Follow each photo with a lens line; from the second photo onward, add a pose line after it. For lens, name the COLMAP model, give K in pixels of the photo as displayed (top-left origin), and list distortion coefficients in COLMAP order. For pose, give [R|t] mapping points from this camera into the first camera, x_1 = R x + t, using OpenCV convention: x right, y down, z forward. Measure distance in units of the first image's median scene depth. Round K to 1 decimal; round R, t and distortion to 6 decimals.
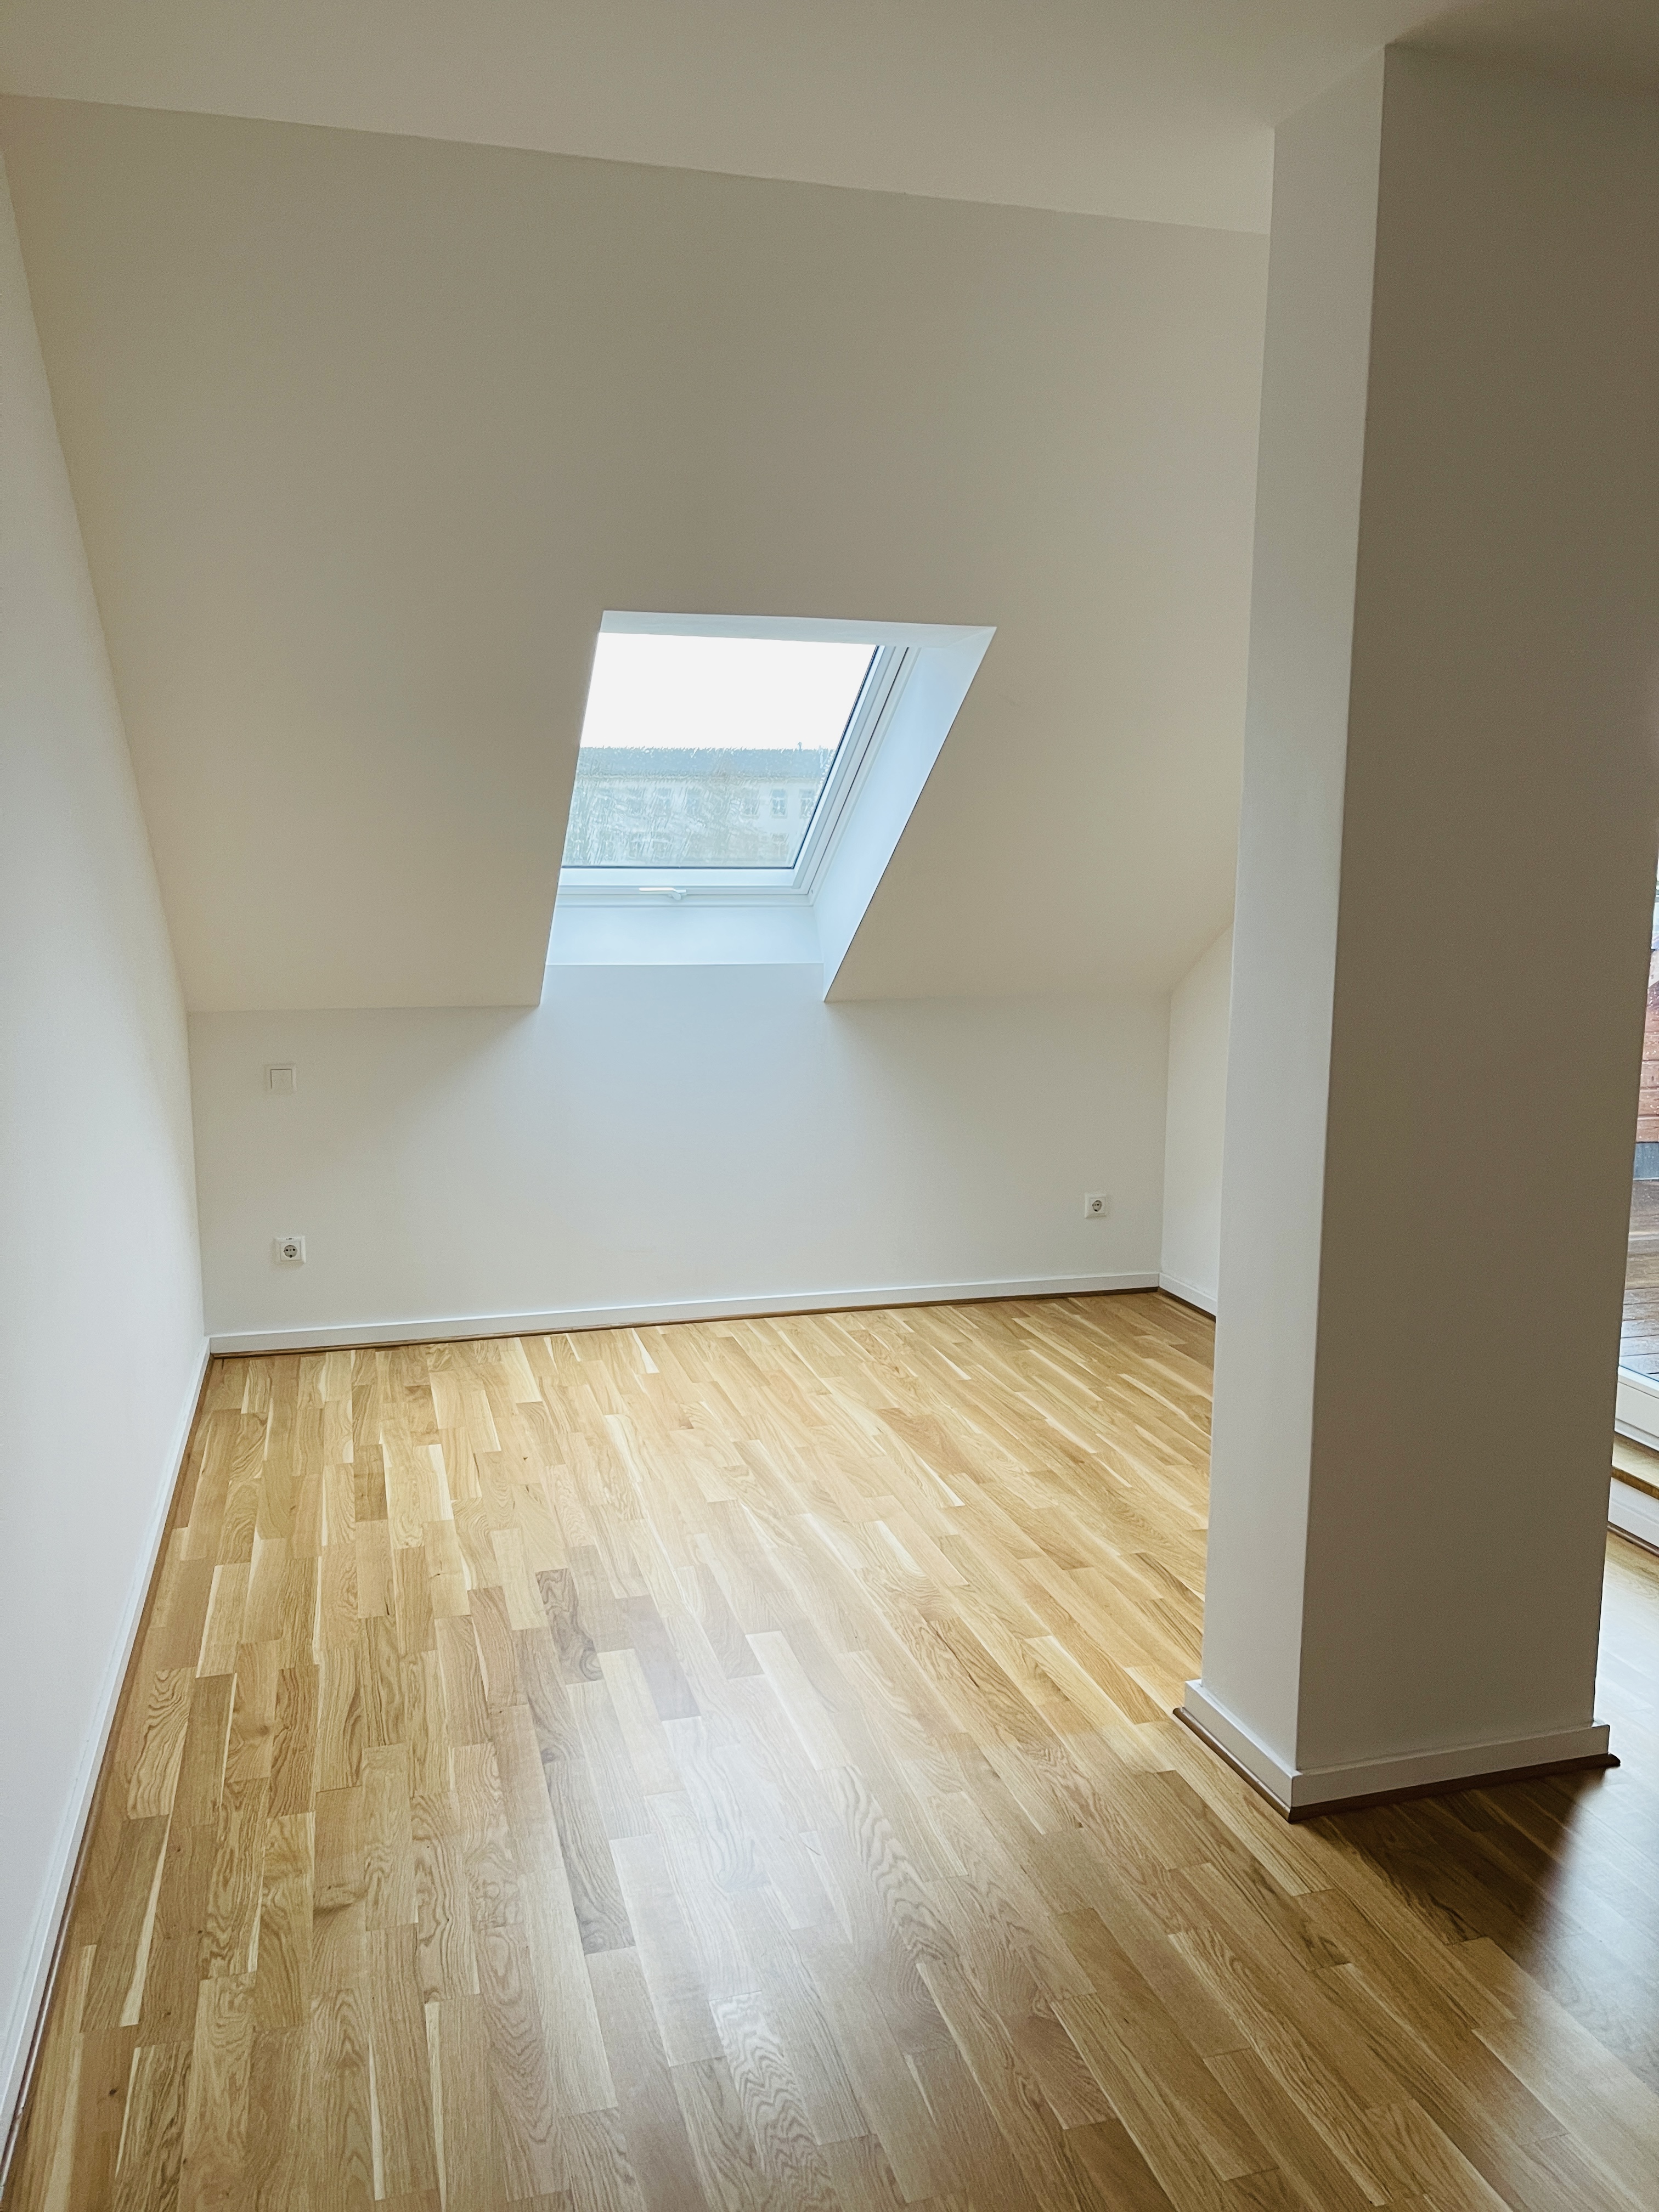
lens RADIAL K [[1668.4, 0, 829.2], [0, 1668.4, 1113.0], [0, 0, 1]] dist [0.067507, -0.082145]
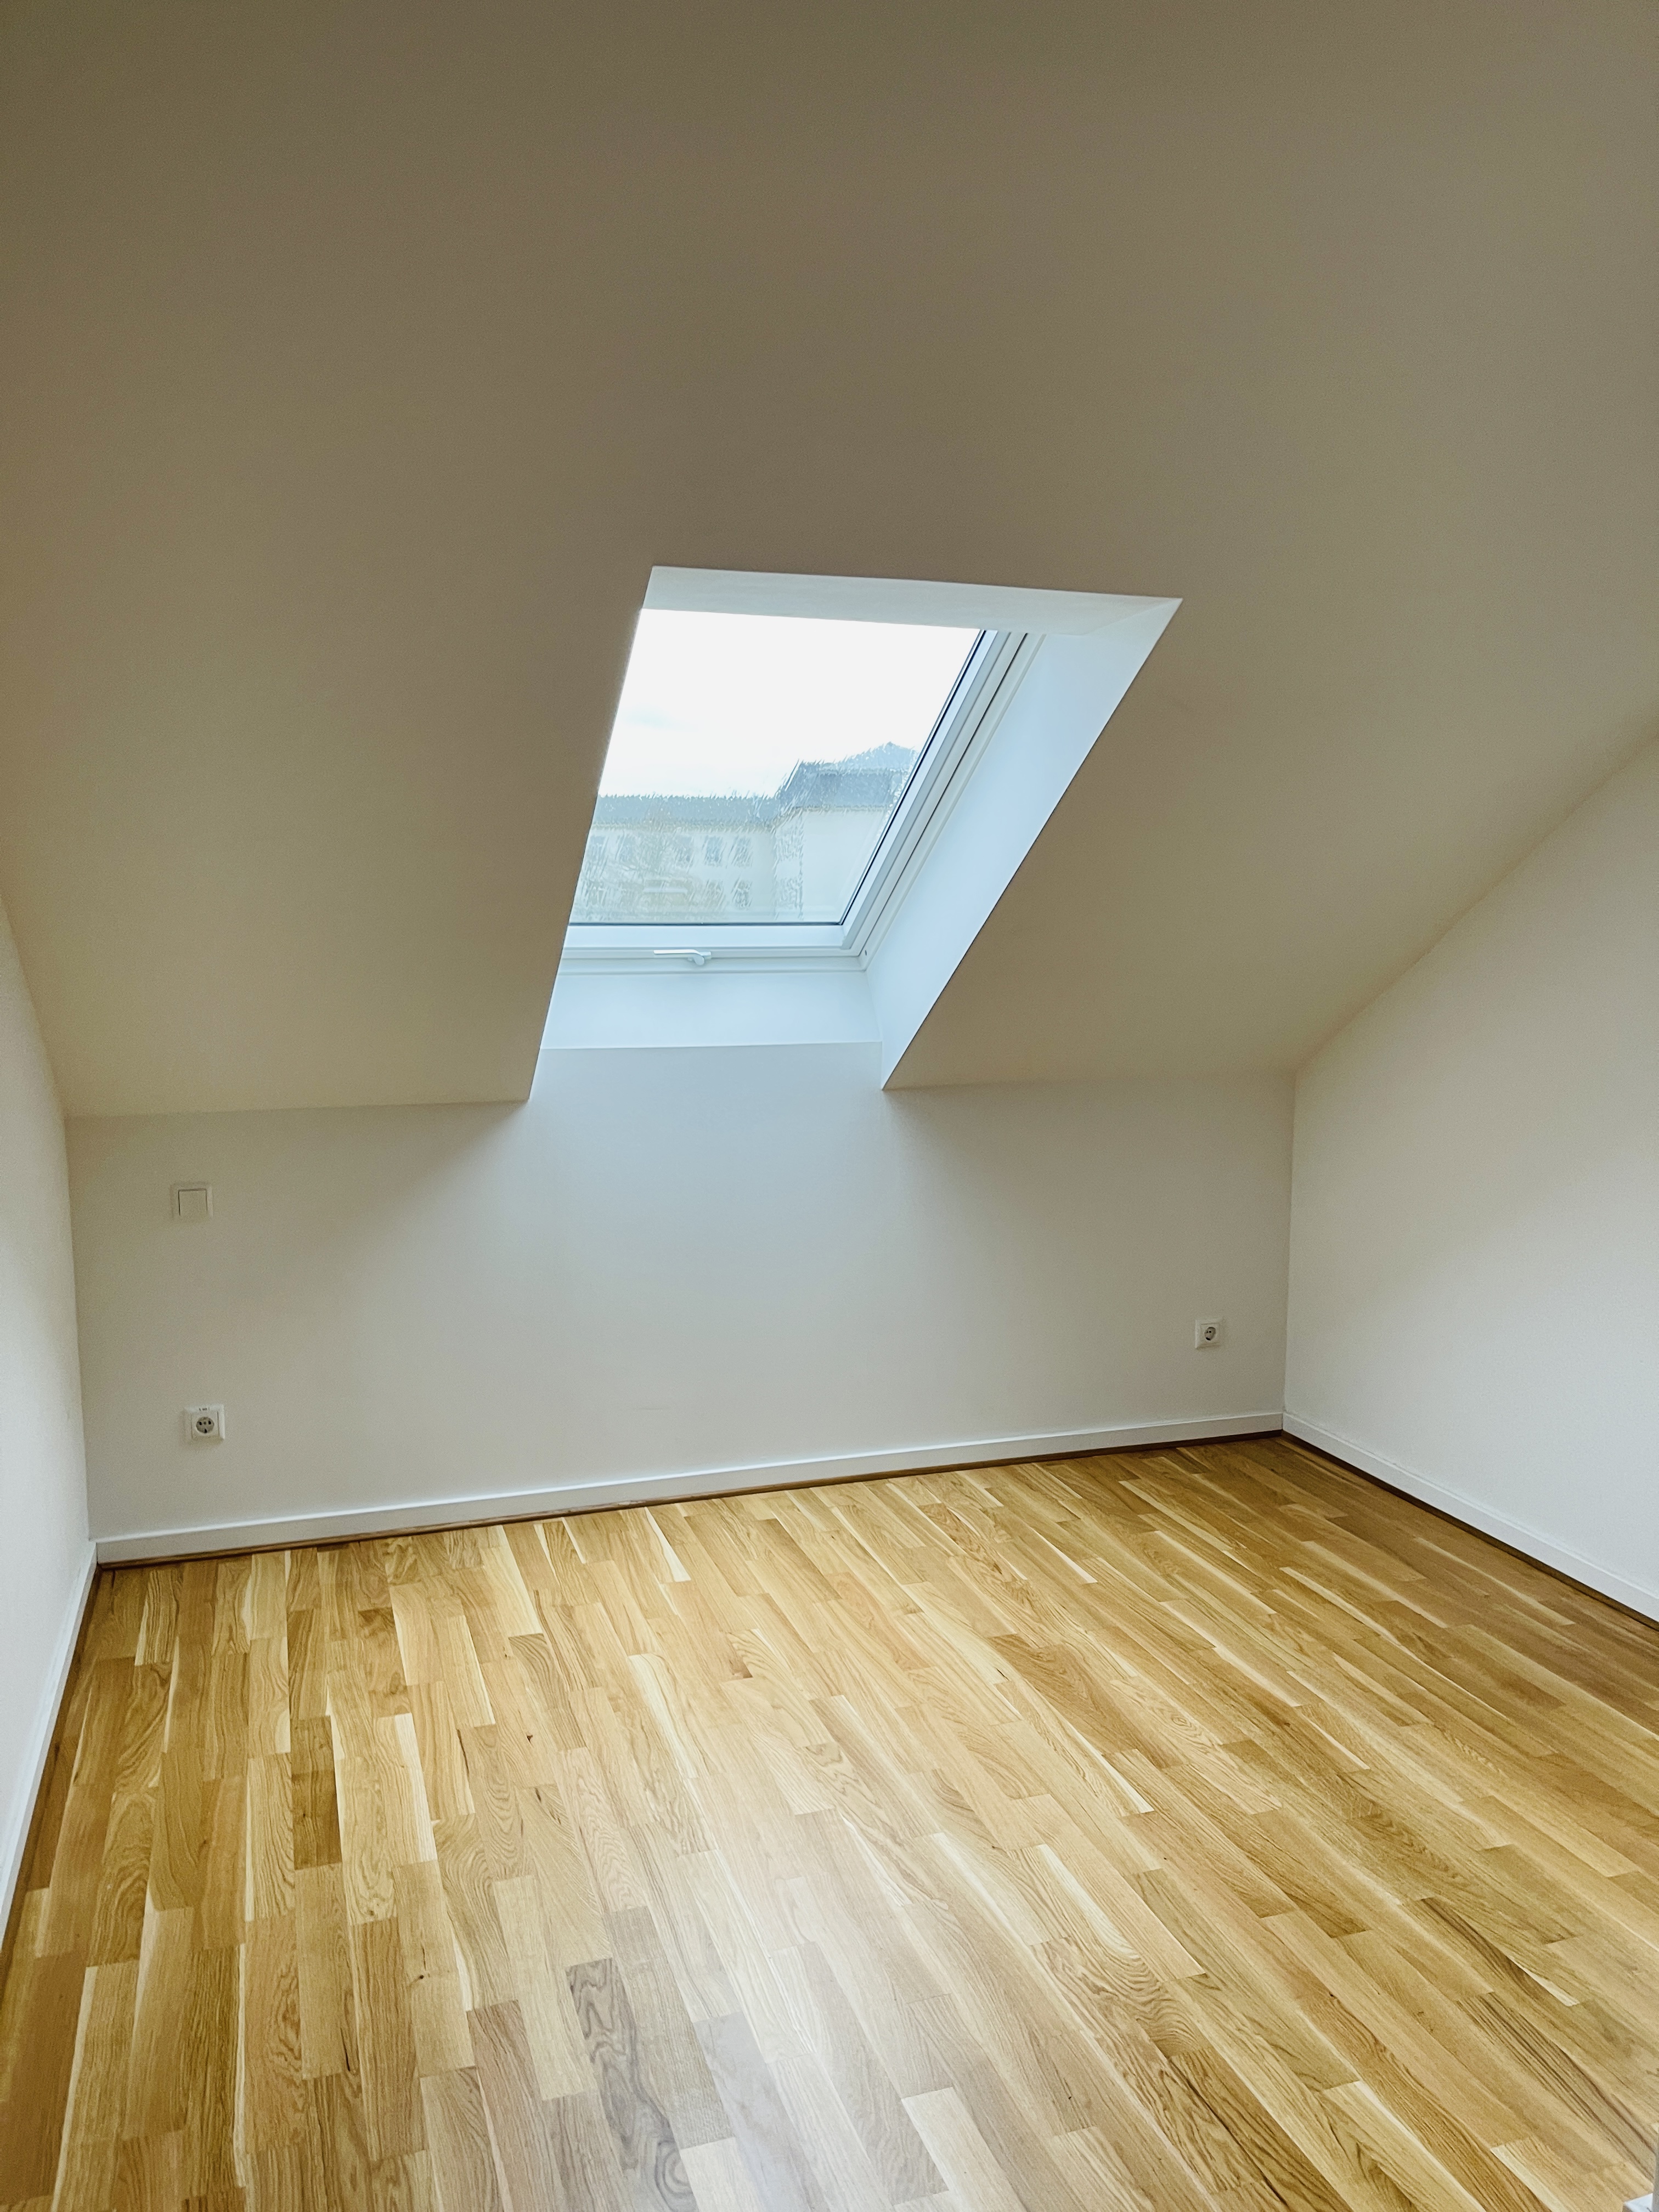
lens RADIAL K [[1668.4, 0, 827.0], [0, 1668.4, 1107.1], [0, 0, 1]] dist [0.067507, -0.082145]
pose [[0.999146, -0.008620, 0.040421, -0.079223], [0.009880, 0.999468, -0.031074, -0.042396], [-0.040131, 0.031447, 0.998699, 0.256969]]
